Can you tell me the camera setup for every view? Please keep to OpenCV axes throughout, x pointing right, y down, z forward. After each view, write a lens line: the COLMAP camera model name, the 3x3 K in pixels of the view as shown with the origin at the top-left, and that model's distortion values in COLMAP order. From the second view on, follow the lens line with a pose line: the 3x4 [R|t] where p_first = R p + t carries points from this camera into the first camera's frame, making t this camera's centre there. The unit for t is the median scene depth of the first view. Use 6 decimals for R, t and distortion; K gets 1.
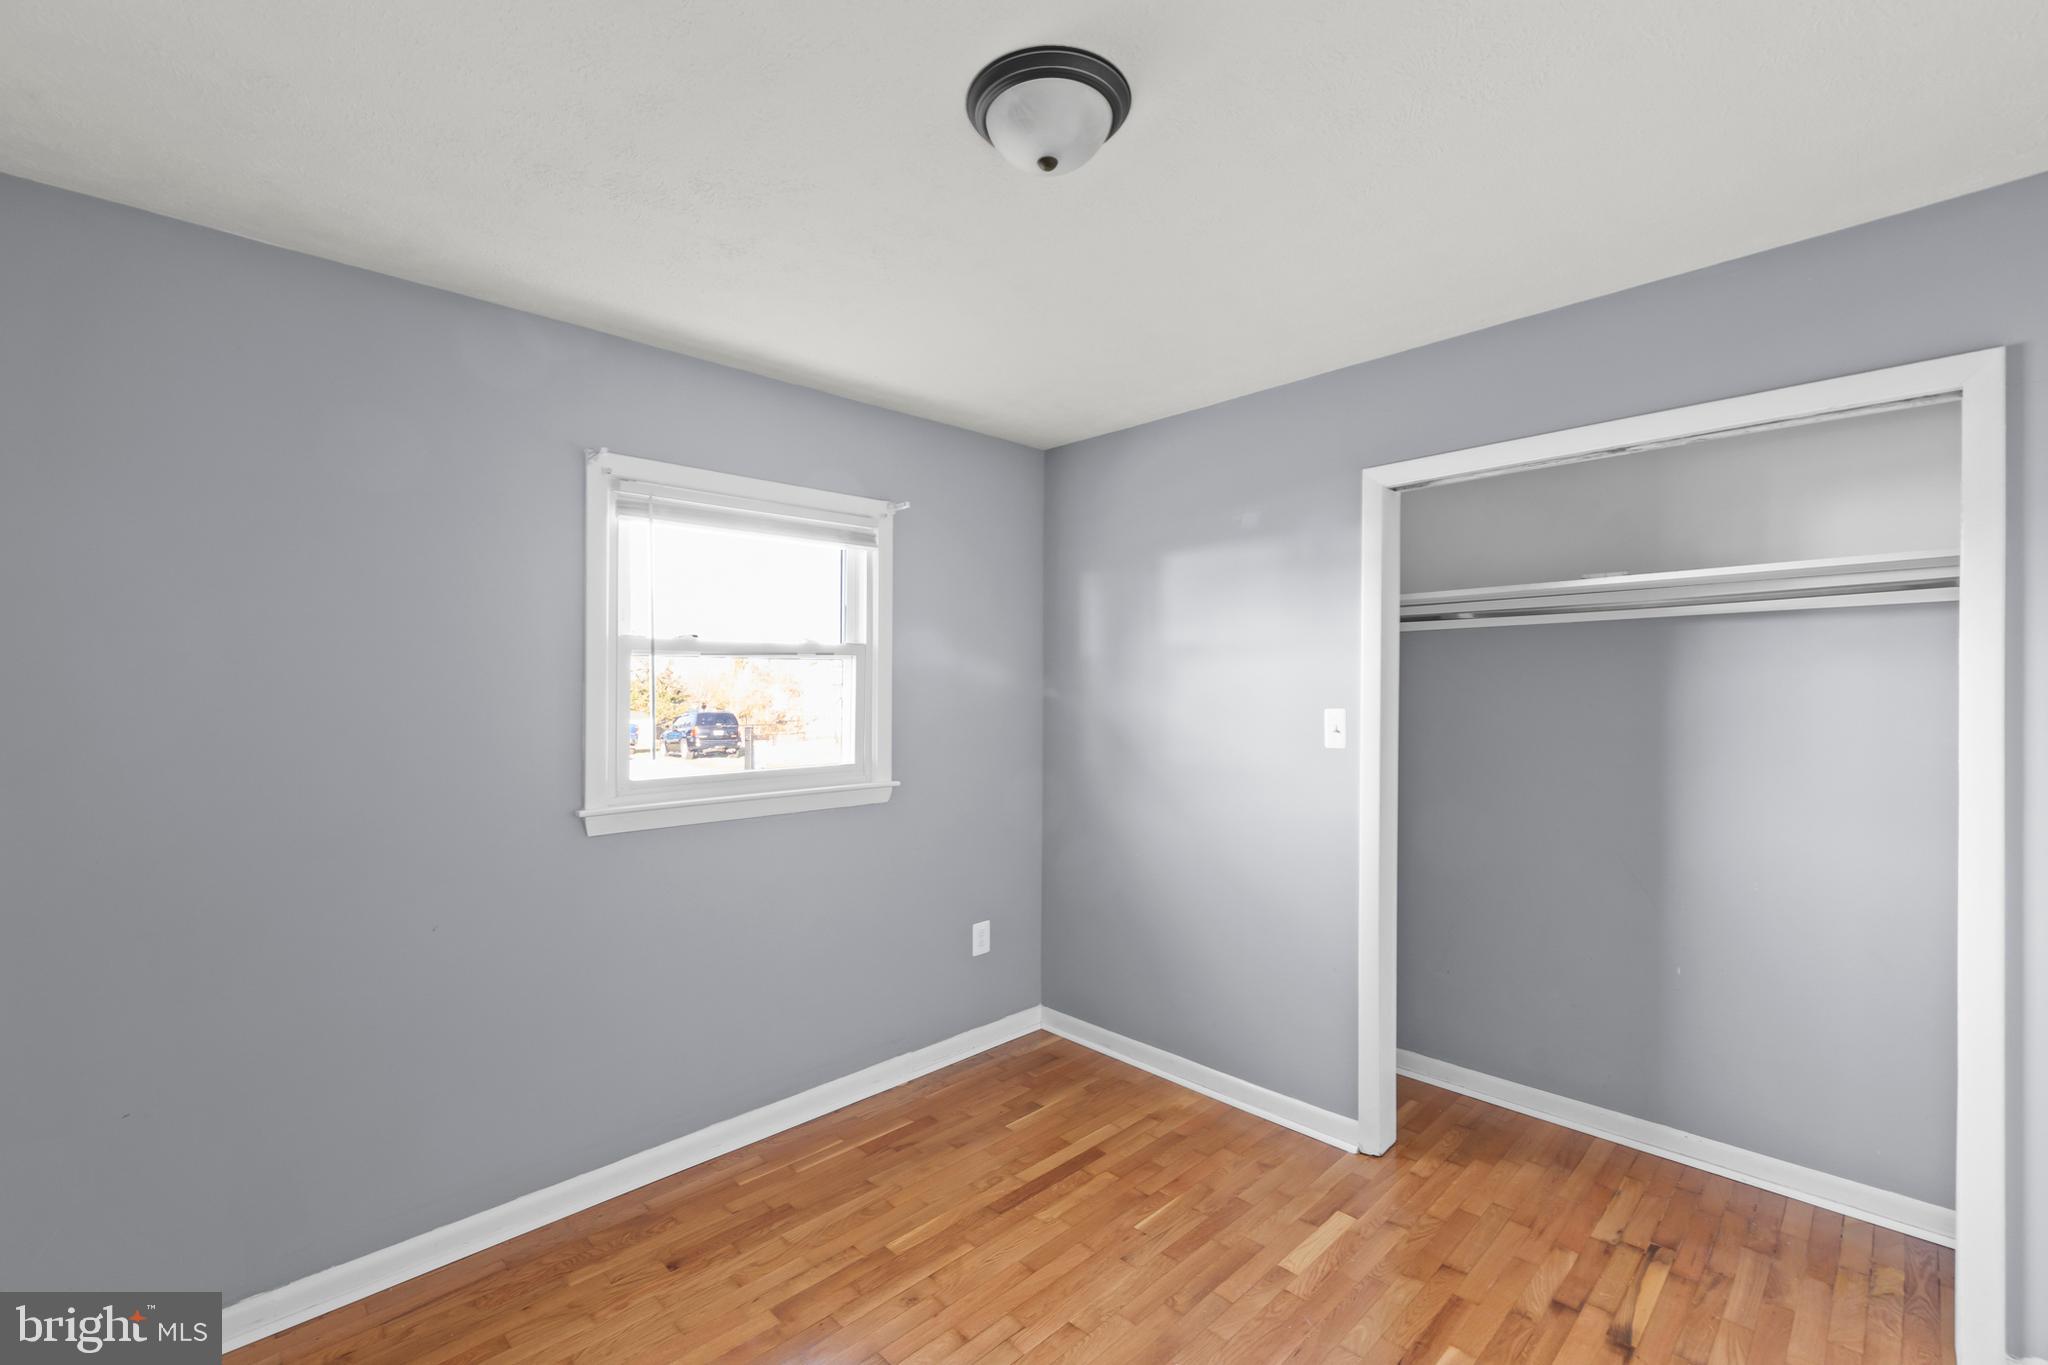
lens RADIAL K [[870.3, 0, 1030.8], [0, 870.3, 684.9], [0, 0, 1]] dist [0.009760, -0.002508]
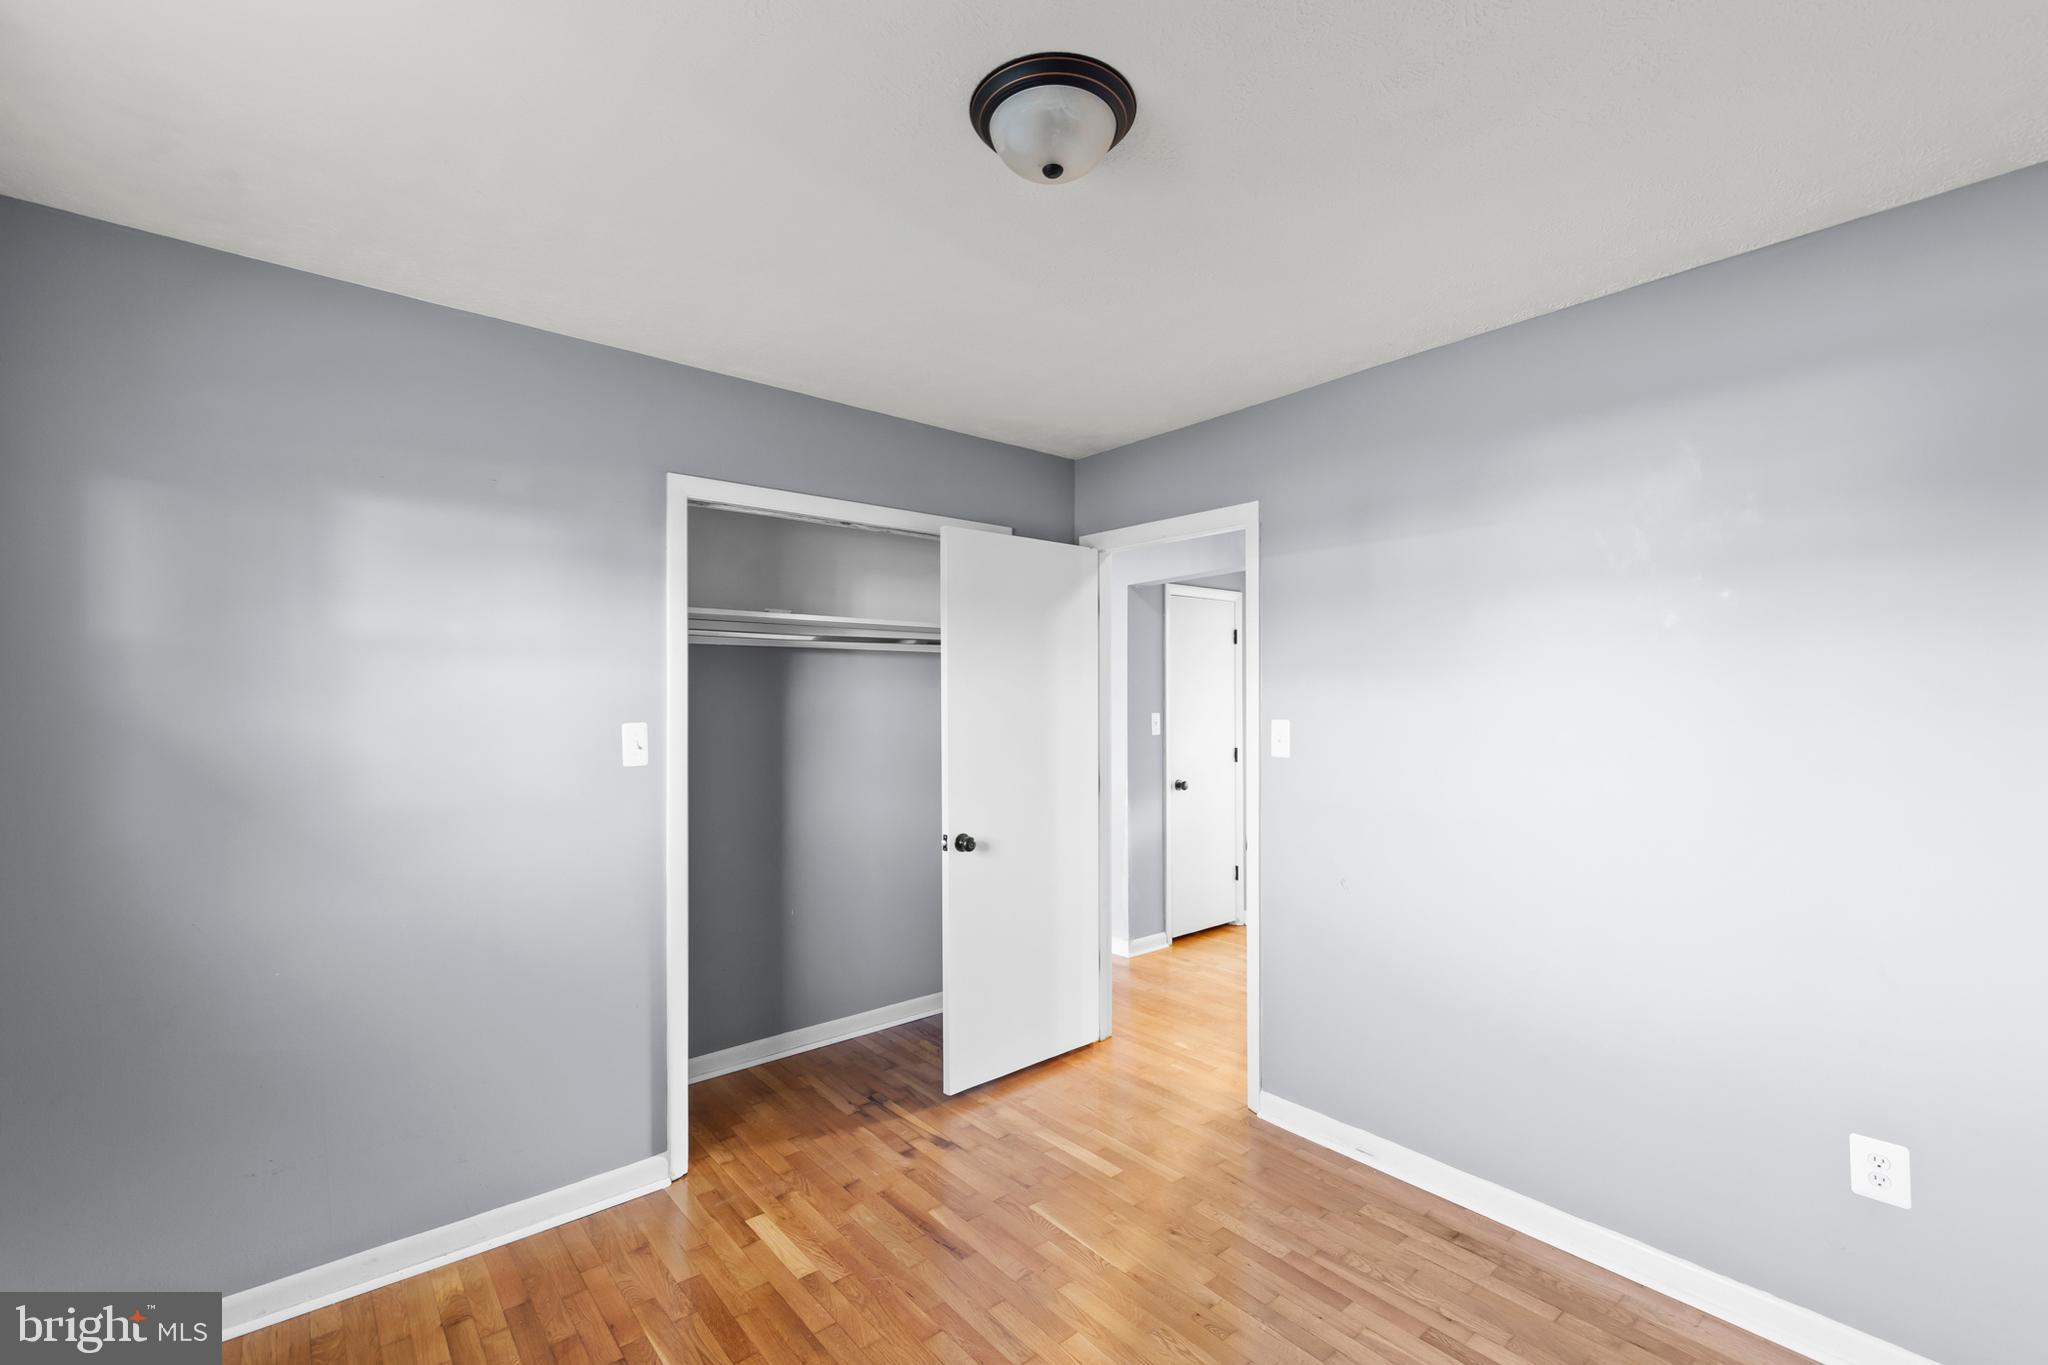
lens RADIAL K [[870.3, 0, 1031.2], [0, 870.3, 700.4], [0, 0, 1]] dist [0.009760, -0.002508]
pose [[0.069981, 0.001945, 0.997546, -0.565102], [-0.005698, 0.999983, -0.001550, 0.002880], [-0.997532, -0.005575, 0.069991, 0.544435]]
